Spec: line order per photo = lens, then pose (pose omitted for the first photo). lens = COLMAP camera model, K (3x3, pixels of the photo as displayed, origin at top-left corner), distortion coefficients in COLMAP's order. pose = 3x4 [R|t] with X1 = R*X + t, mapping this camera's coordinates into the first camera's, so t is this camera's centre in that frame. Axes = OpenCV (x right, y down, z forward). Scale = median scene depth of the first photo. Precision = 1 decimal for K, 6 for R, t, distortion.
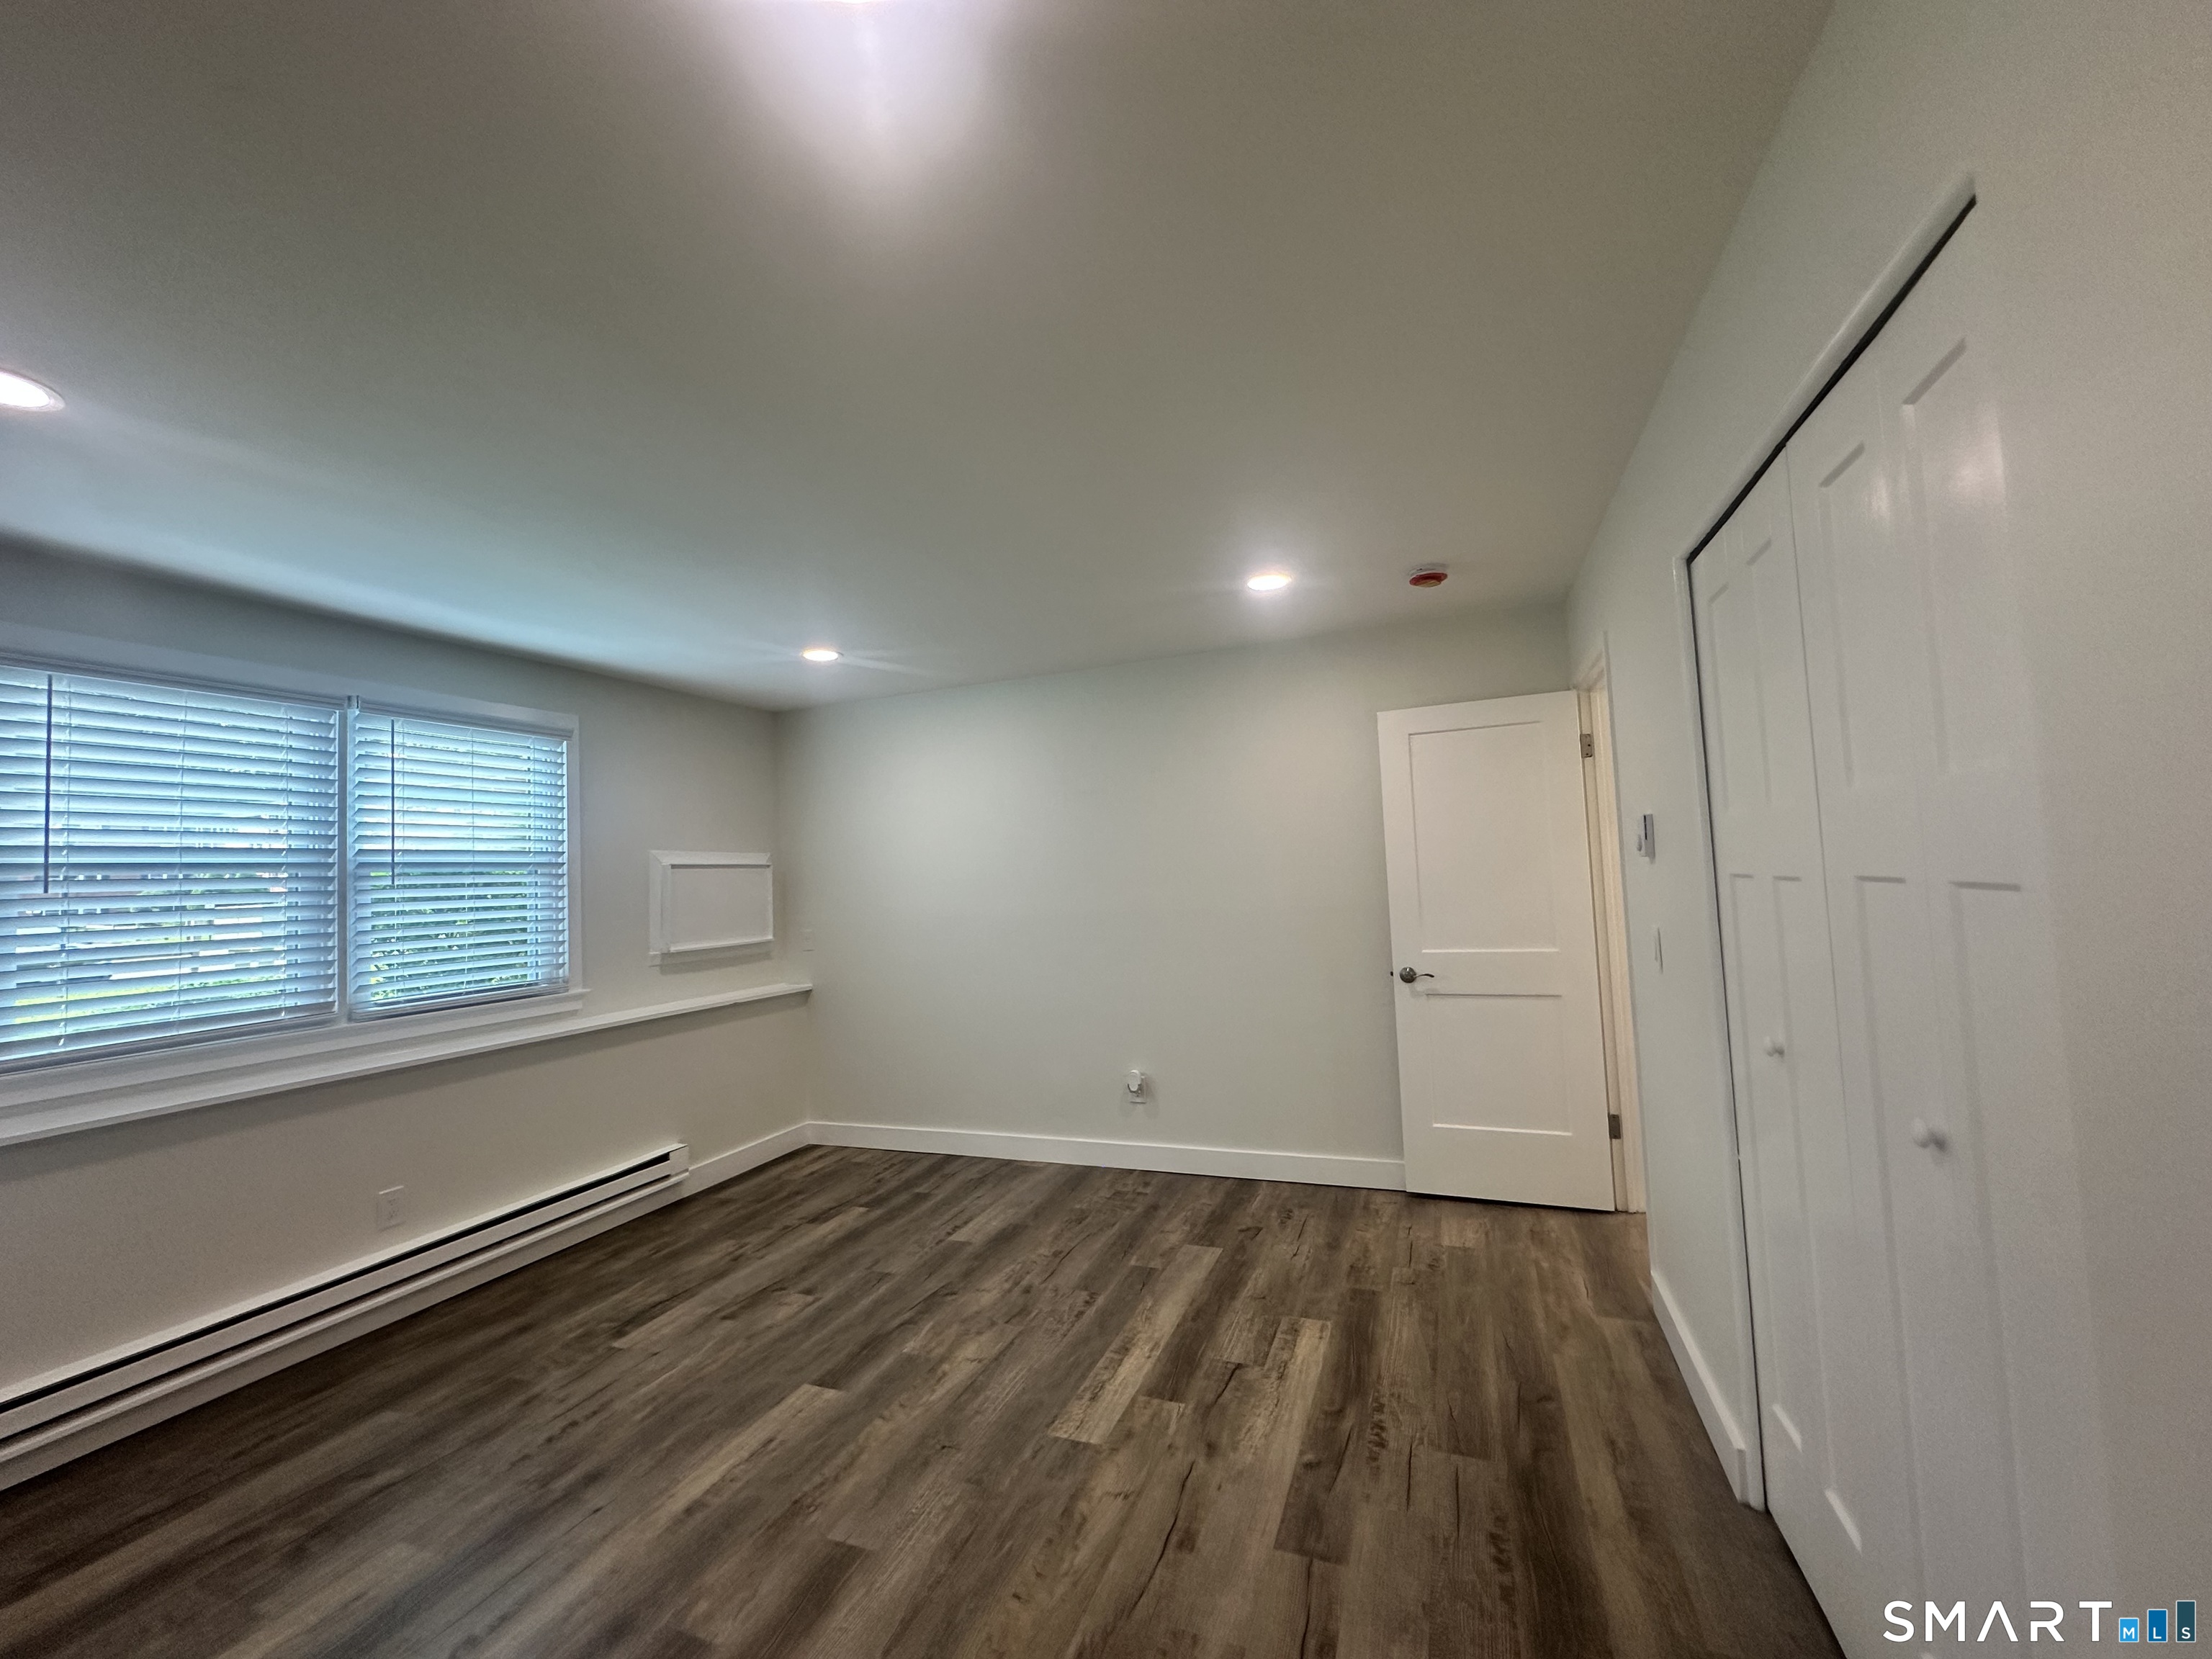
lens RADIAL K [[882.1, 0, 1105.5], [0, 882.1, 823.8], [0, 0, 1]] dist [-0.006862, 0.002013]
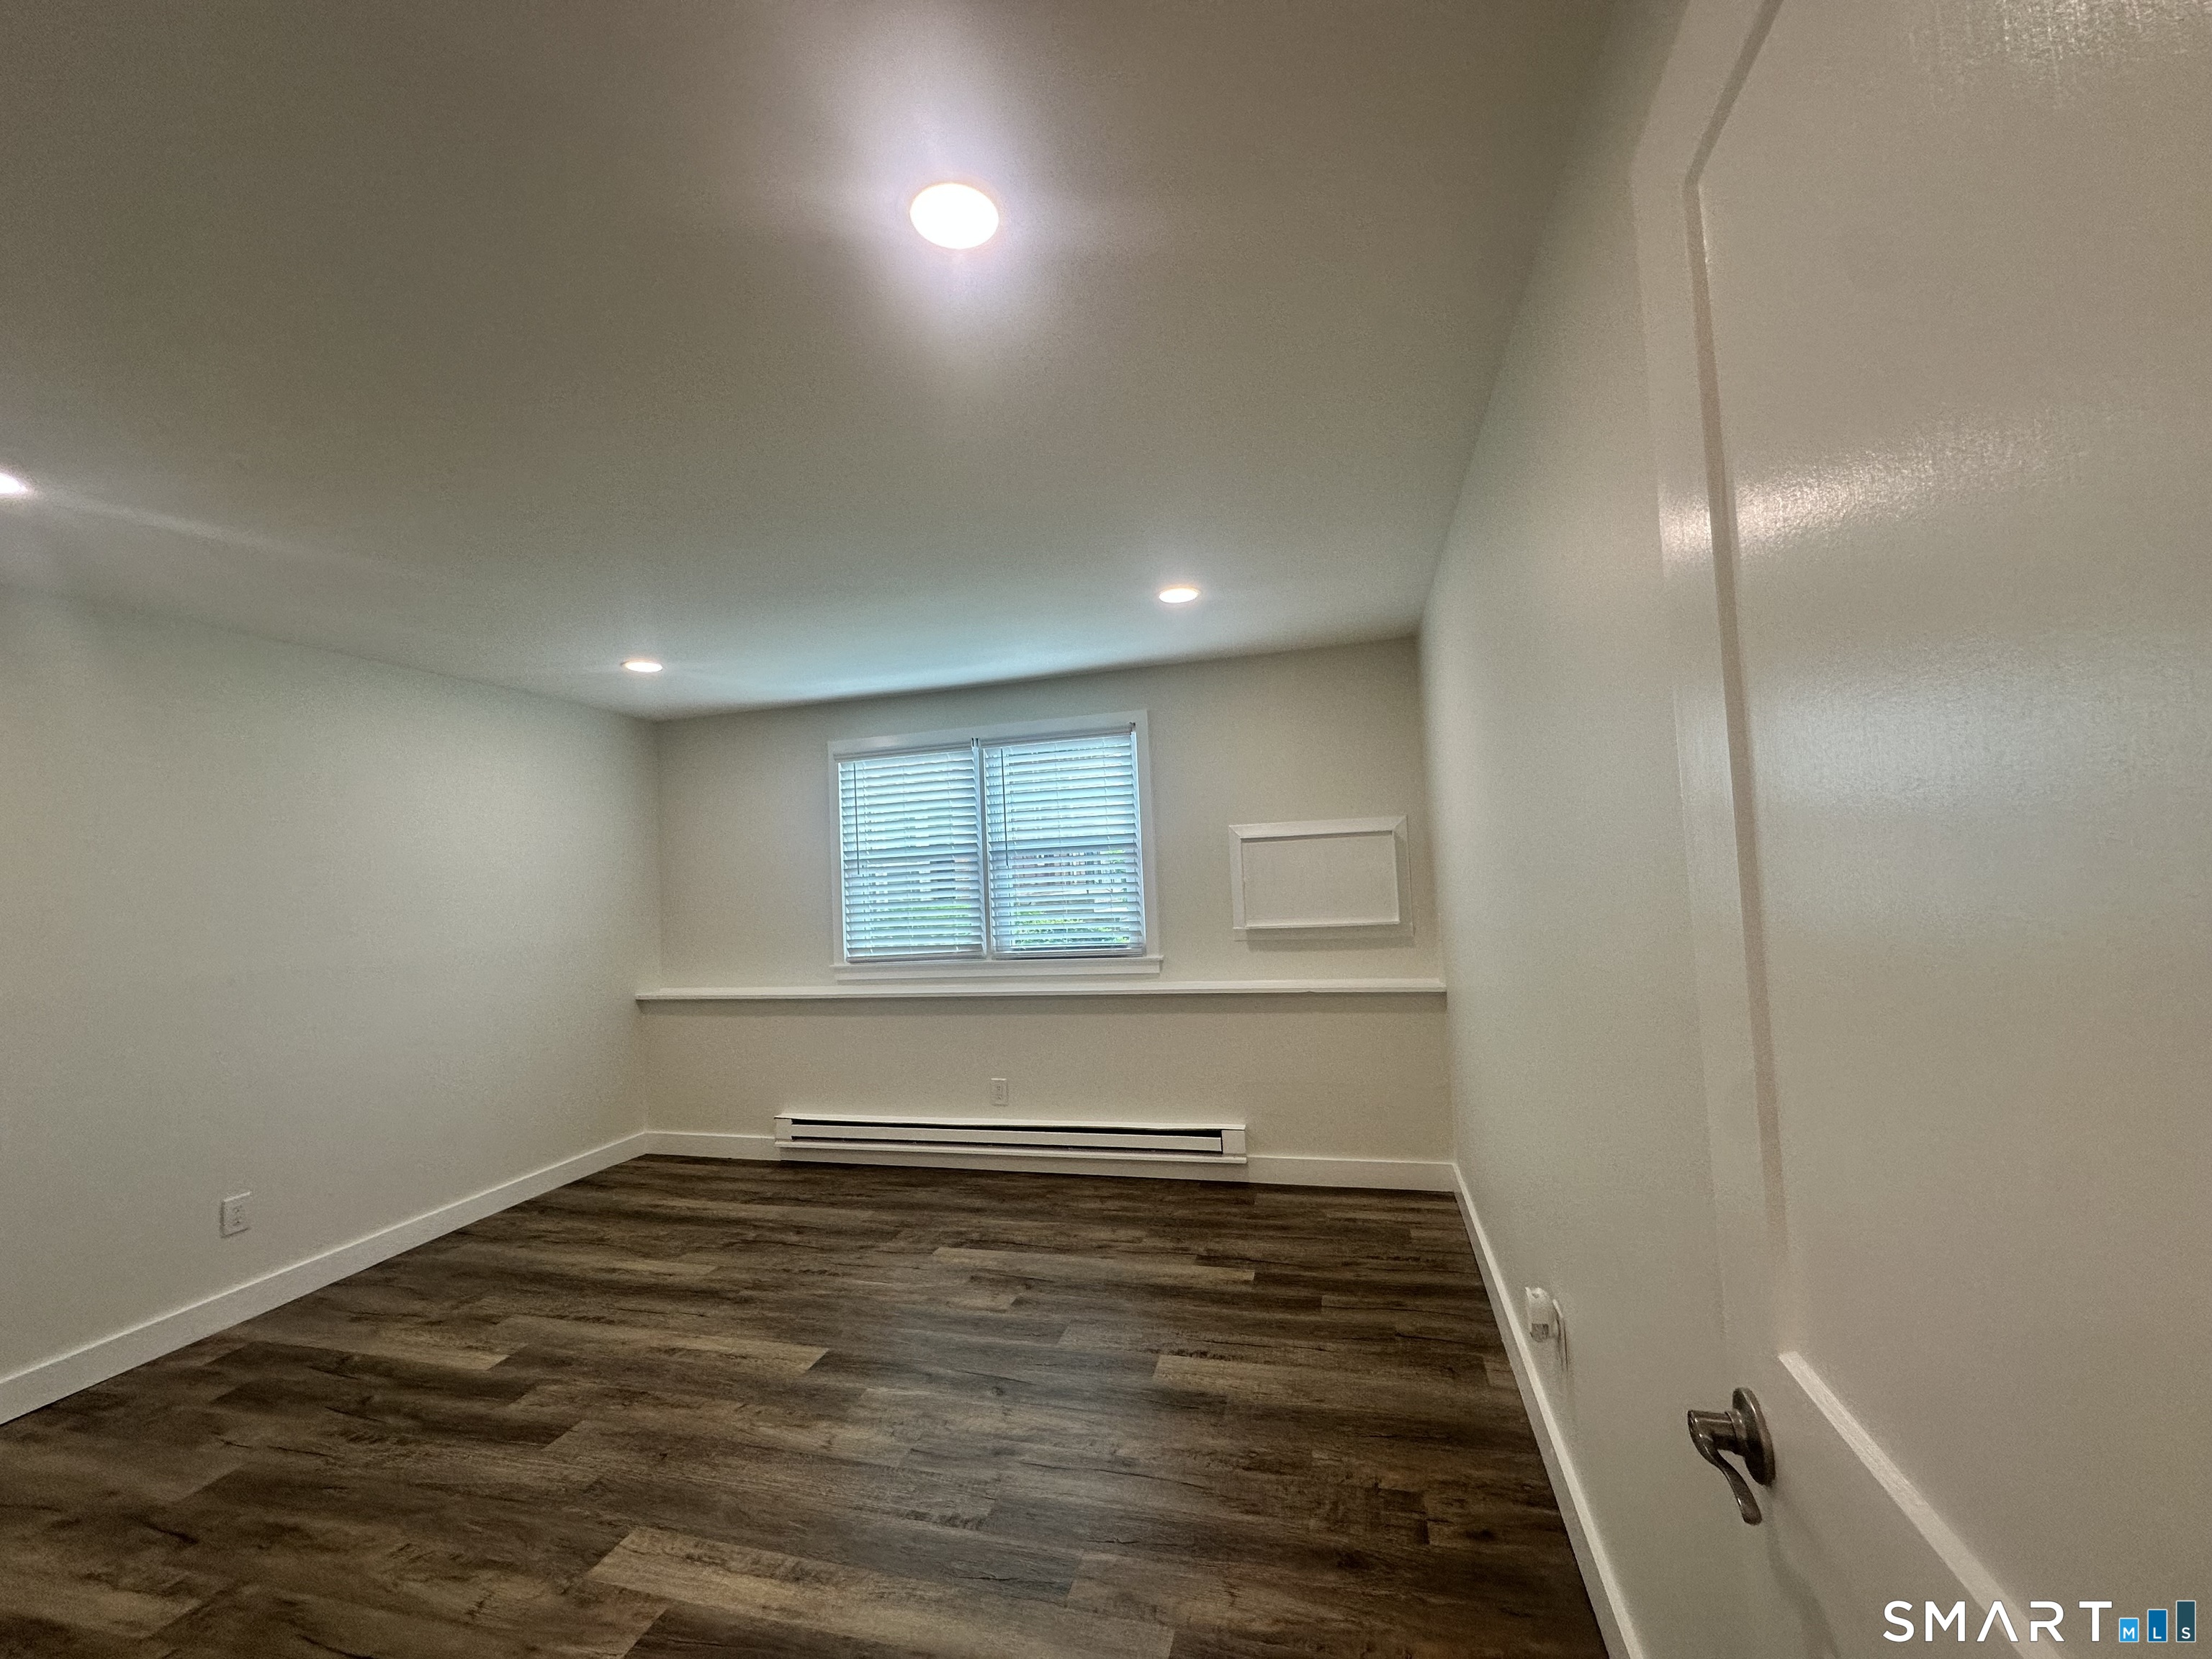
lens RADIAL K [[882.1, 0, 1104.8], [0, 882.1, 837.6], [0, 0, 1]] dist [-0.006862, 0.002013]
pose [[0.111587, -0.003354, -0.993749, 0.662639], [0.105116, 0.994424, 0.008447, 0.031459], [0.988180, -0.105402, 0.111317, 1.094486]]
